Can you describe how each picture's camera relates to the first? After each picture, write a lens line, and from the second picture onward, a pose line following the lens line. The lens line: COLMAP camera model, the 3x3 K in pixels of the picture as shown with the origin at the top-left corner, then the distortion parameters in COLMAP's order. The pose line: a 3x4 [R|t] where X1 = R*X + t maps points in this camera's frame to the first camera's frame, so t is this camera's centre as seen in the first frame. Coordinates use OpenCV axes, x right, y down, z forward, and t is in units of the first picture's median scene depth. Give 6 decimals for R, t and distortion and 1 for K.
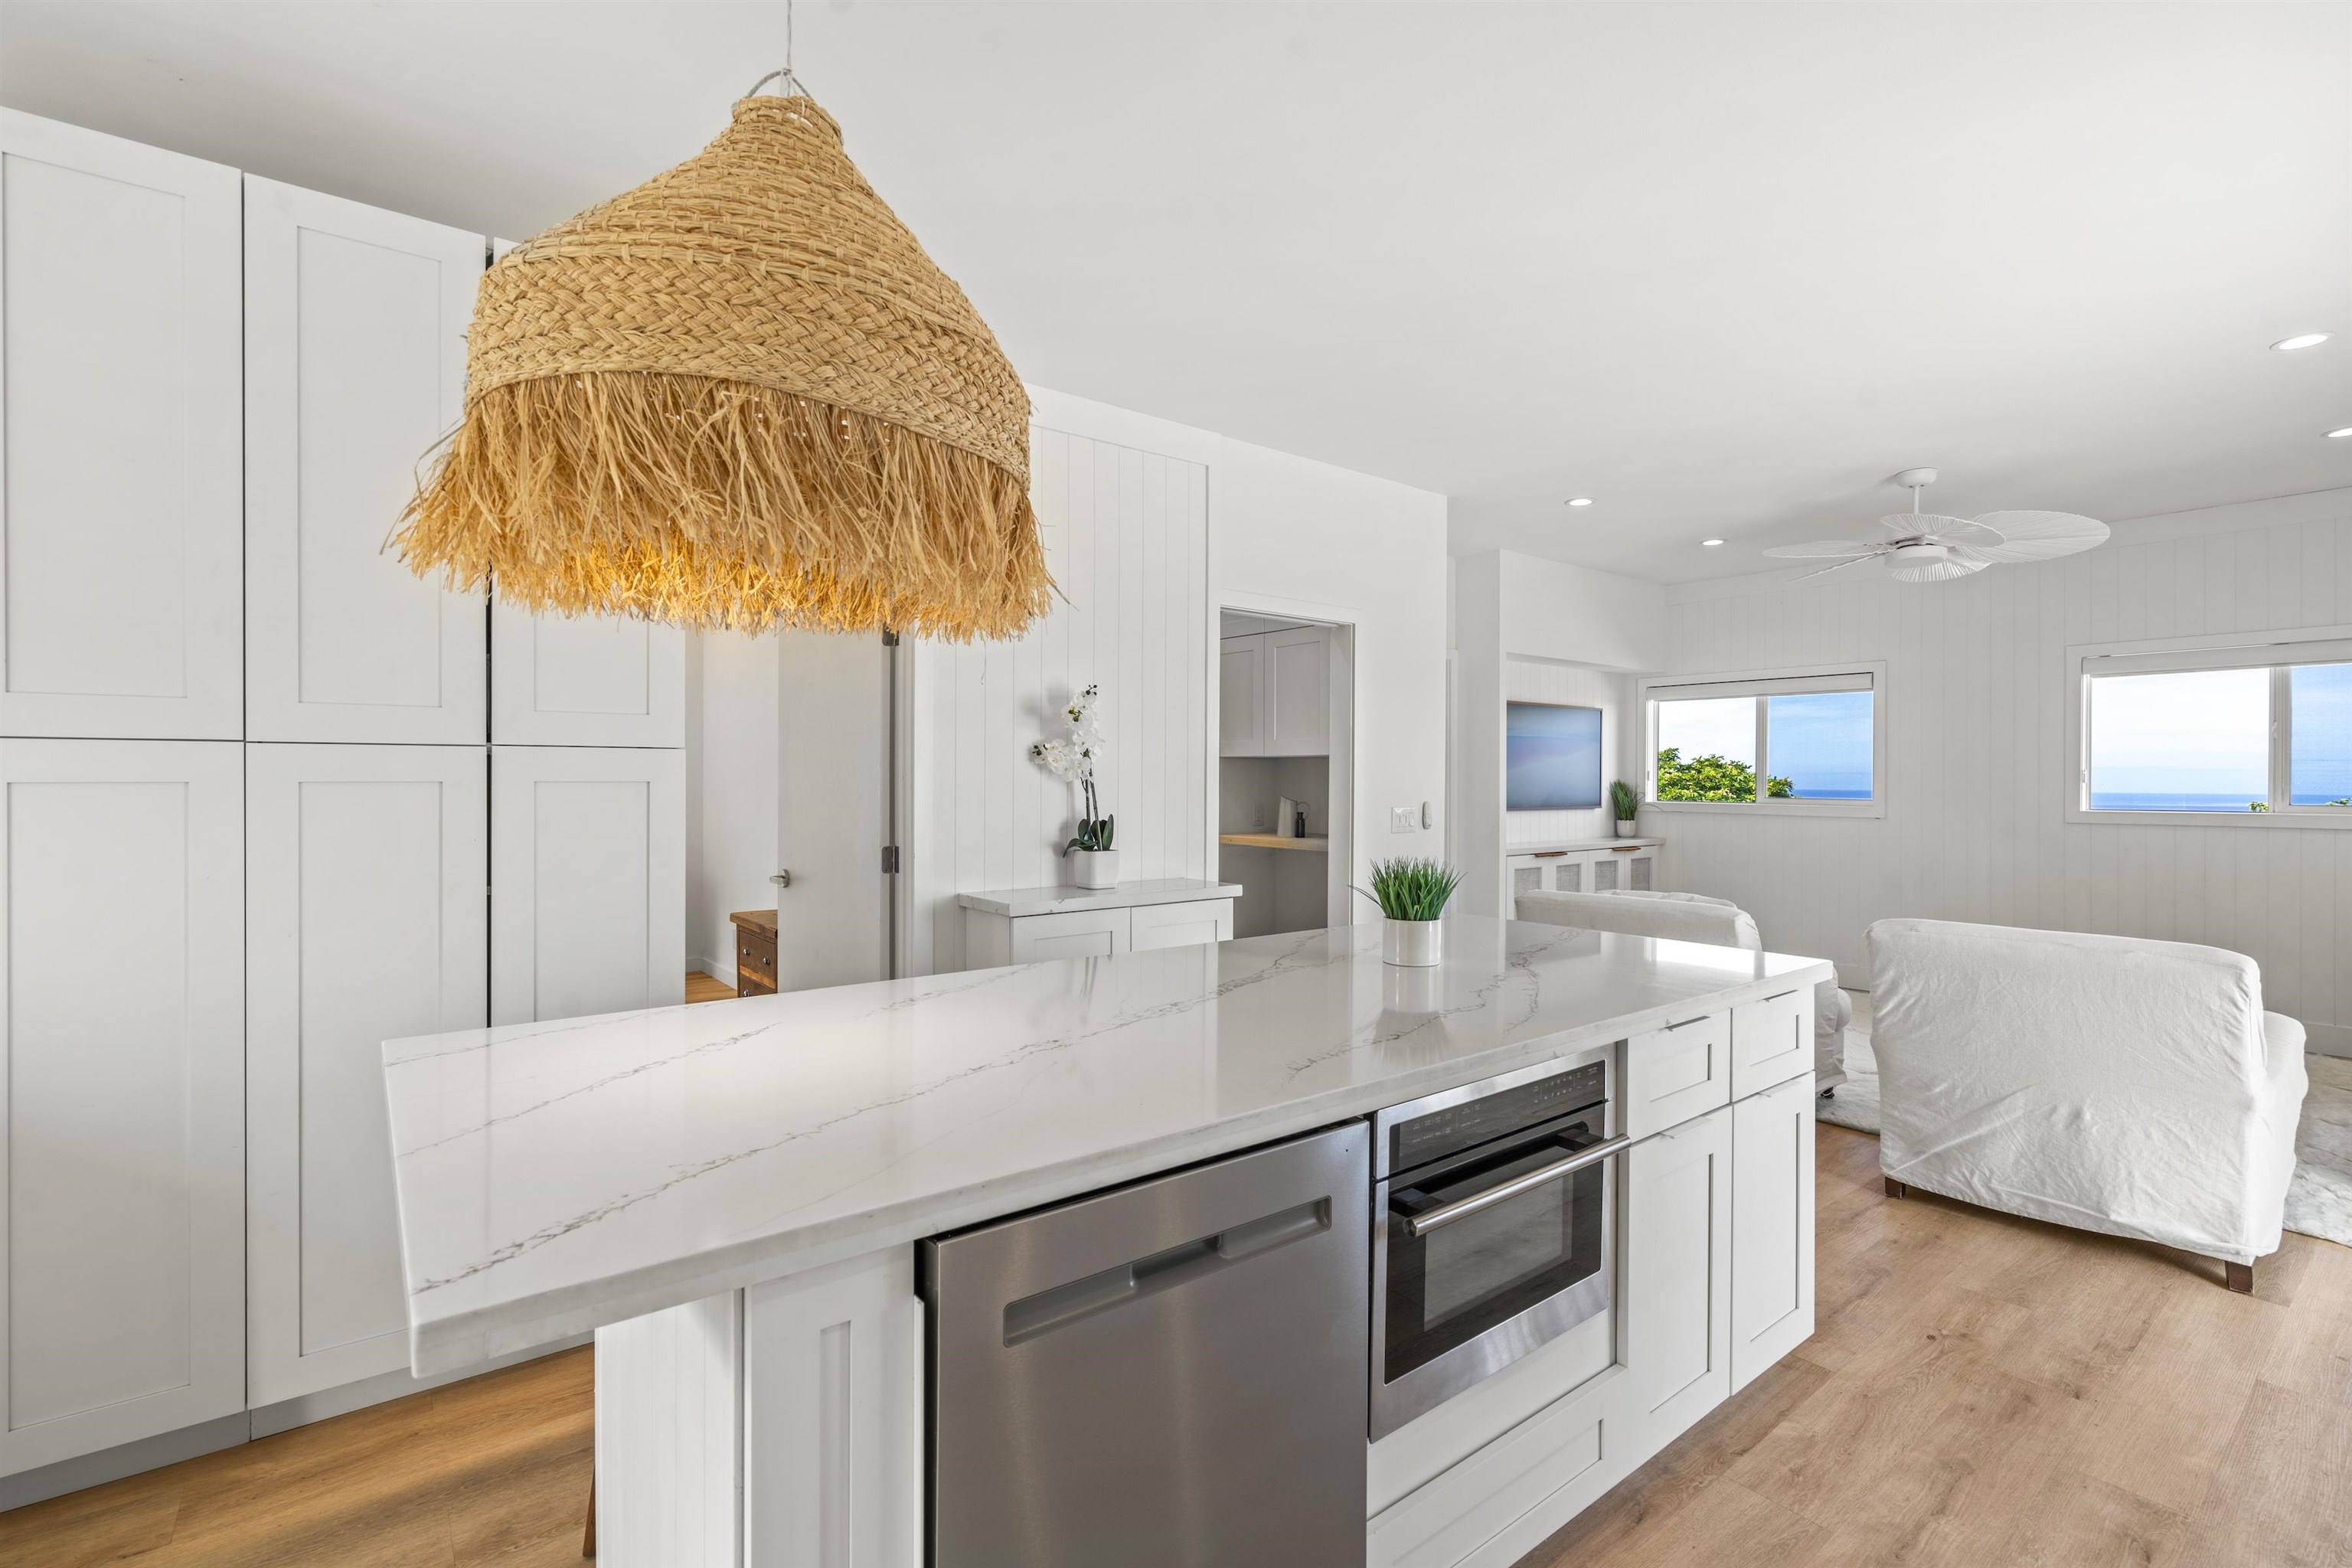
lens RADIAL K [[1055.7, 0, 1172.5], [0, 1055.7, 778.0], [0, 0, 1]] dist [-0.002277, 0.000861]
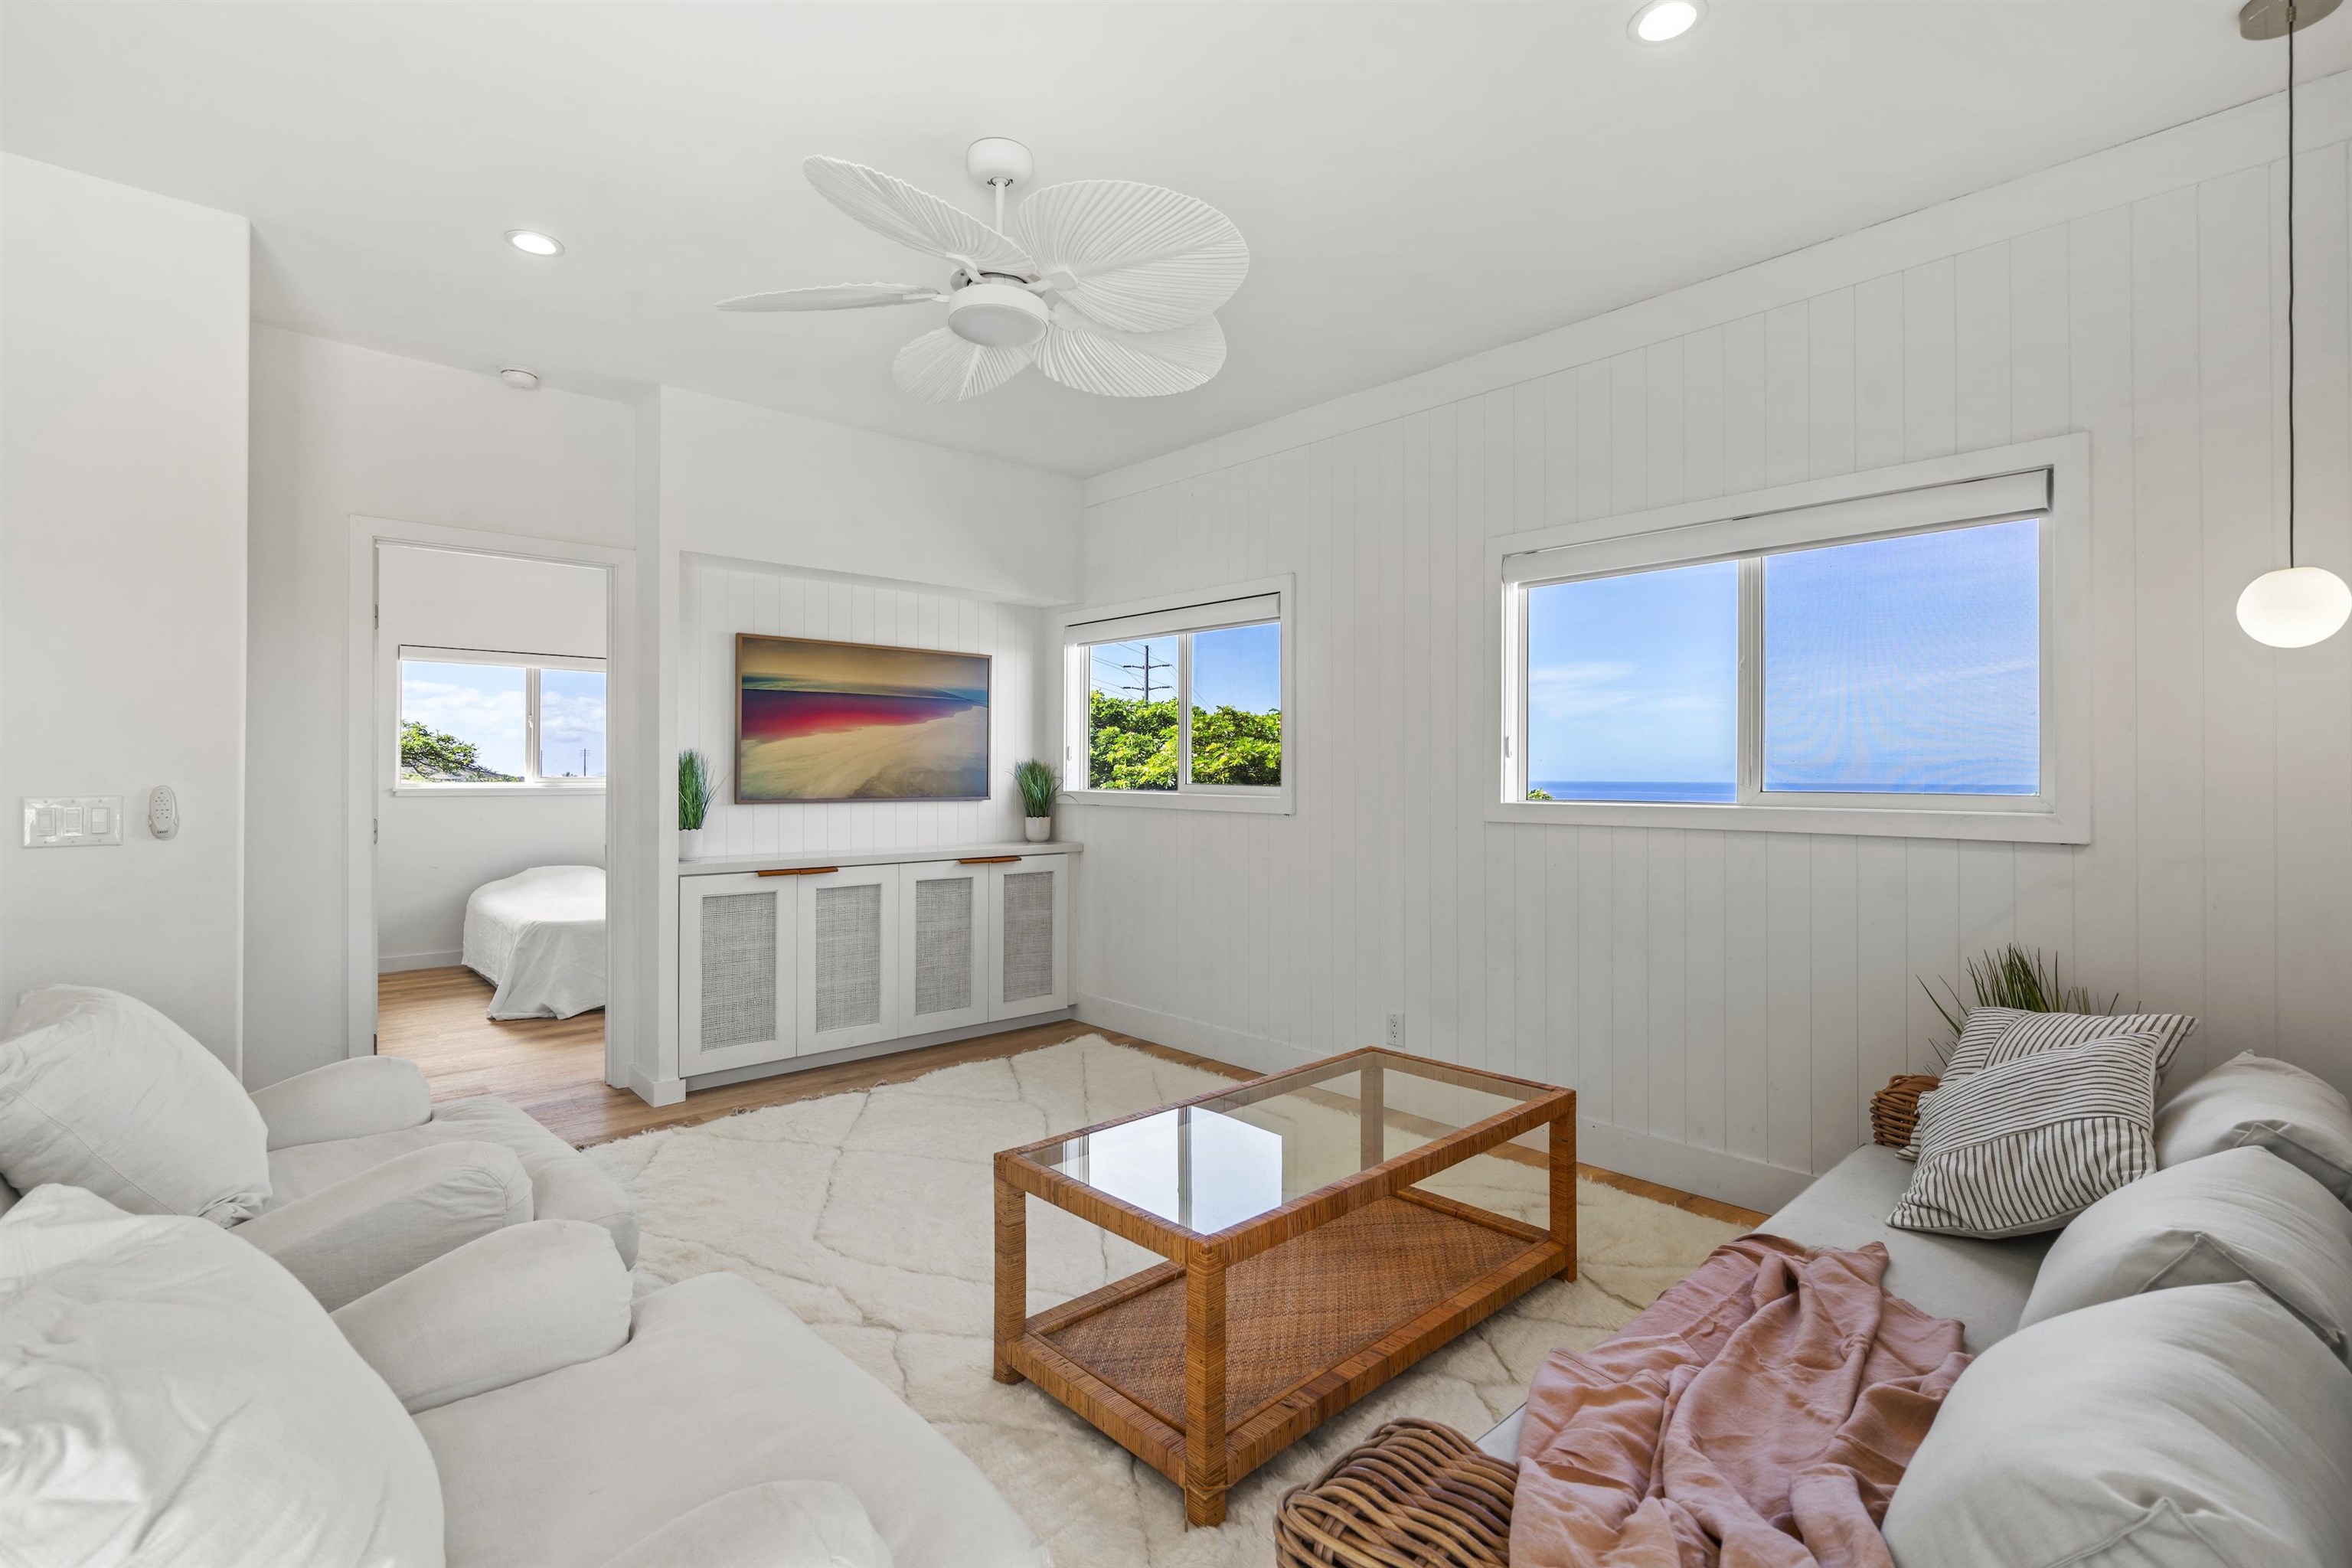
lens RADIAL K [[1080.0, 0, 1169.5], [0, 1080.0, 762.4], [0, 0, 1]] dist [-0.000909, 0.000231]
pose [[0.997198, 0.000617, 0.074807, 0.951601], [-0.000068, 0.999973, -0.007342, 0.019209], [-0.074810, 0.007317, 0.997171, 0.586162]]
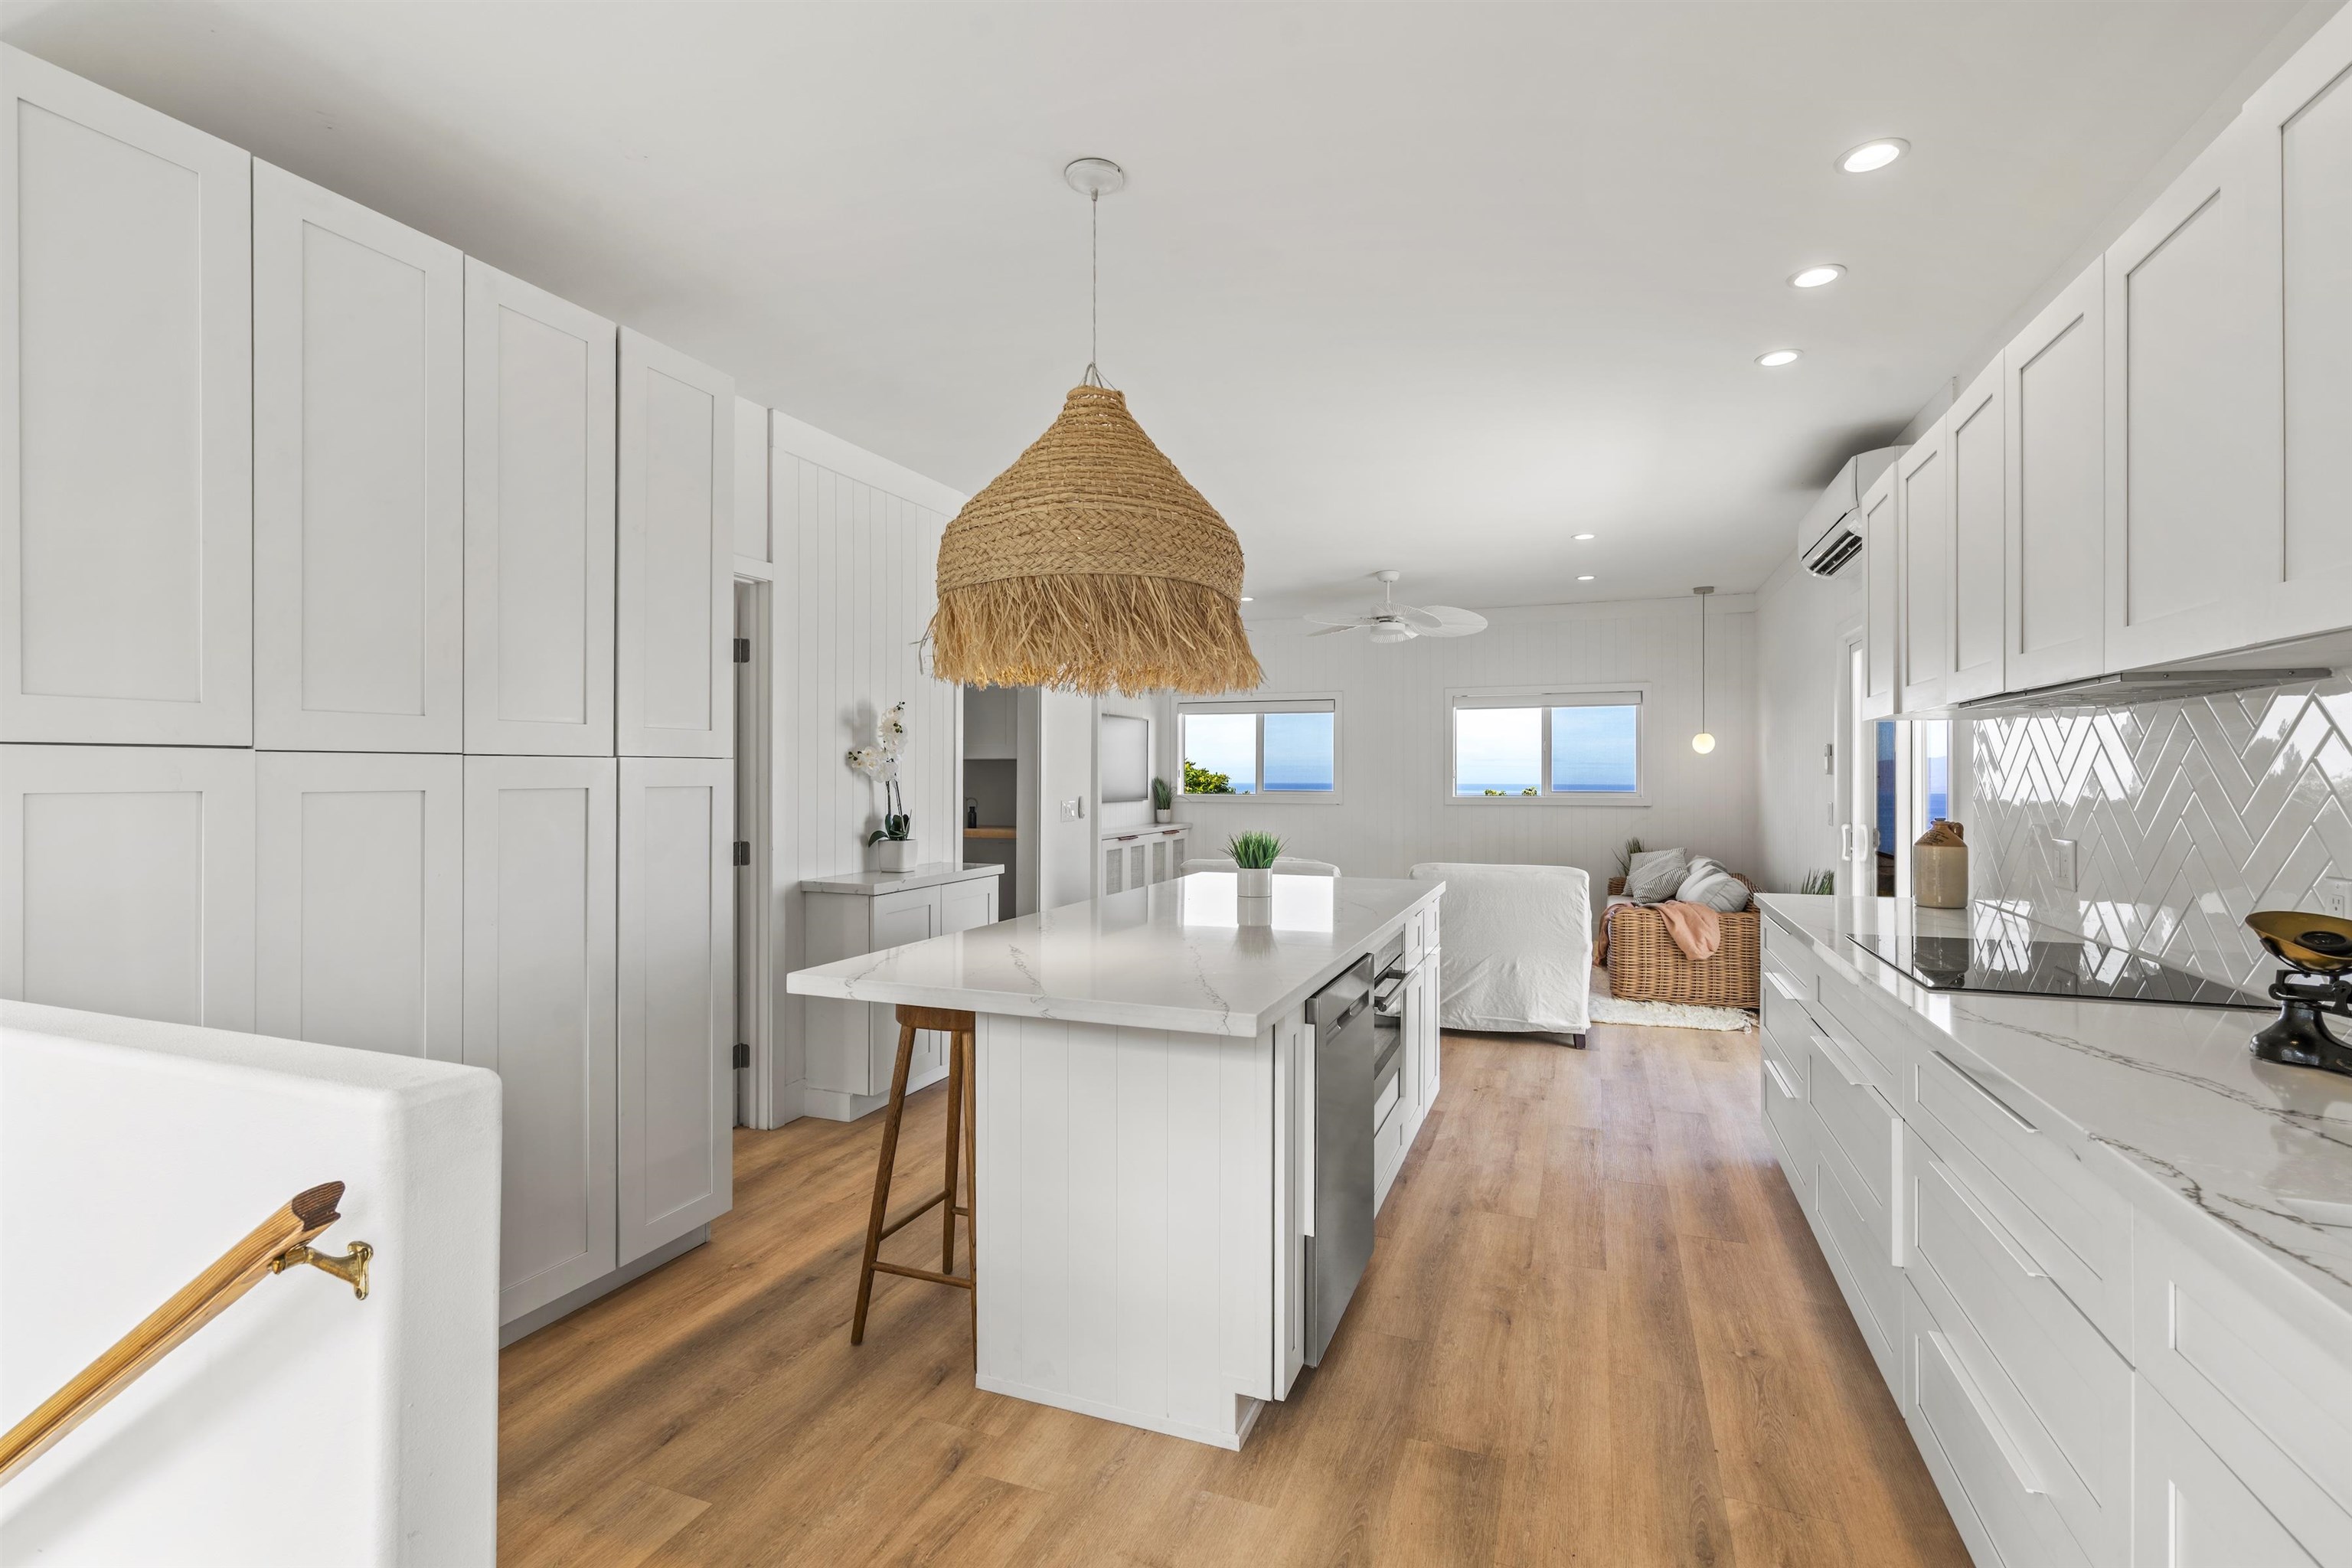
lens RADIAL K [[1075.7, 0, 1181.6], [0, 1075.7, 778.8], [0, 0, 1]] dist [-0.002327, 0.000157]
pose [[0.856498, -0.004199, 0.516134, -0.424837], [0.001453, 0.999983, 0.005725, -0.006872], [-0.516149, -0.004153, 0.856489, -0.201100]]
